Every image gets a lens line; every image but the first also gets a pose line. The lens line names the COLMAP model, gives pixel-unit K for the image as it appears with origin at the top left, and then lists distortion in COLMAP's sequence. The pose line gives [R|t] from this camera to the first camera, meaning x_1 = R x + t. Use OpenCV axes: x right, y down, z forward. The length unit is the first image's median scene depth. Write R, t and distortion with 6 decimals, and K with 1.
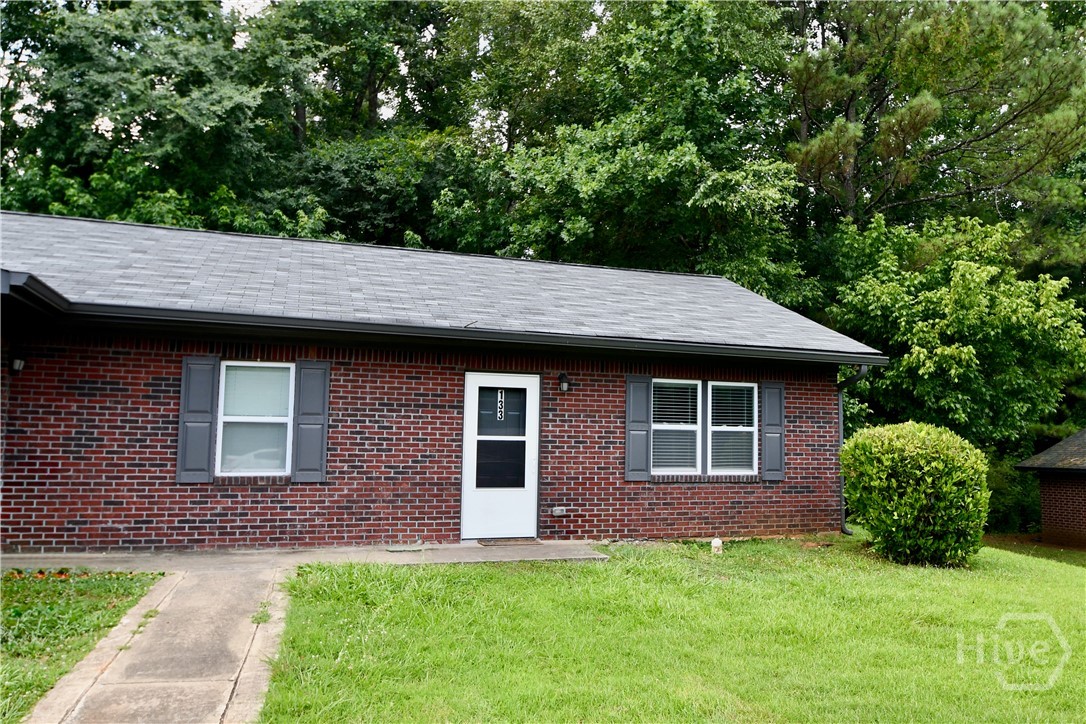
lens RADIAL K [[737.0, 0, 543.8], [0, 737.0, 365.2], [0, 0, 1]] dist [-0.042183, 0.008811]
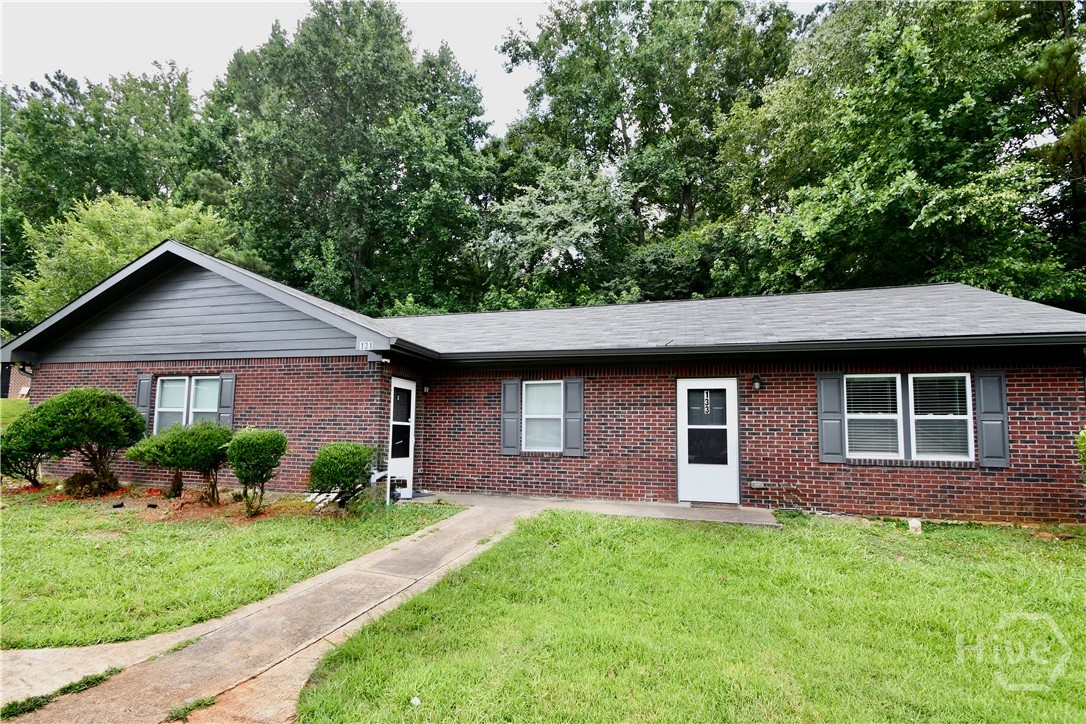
lens RADIAL K [[452.3, 0, 556.6], [0, 452.3, 390.5], [0, 0, 1]] dist [0.004258, -0.010602]
pose [[0.838830, -0.051677, -0.541935, 0.154308], [0.053652, 0.998486, -0.012168, 0.027512], [0.541744, -0.018869, 0.840332, 0.159815]]
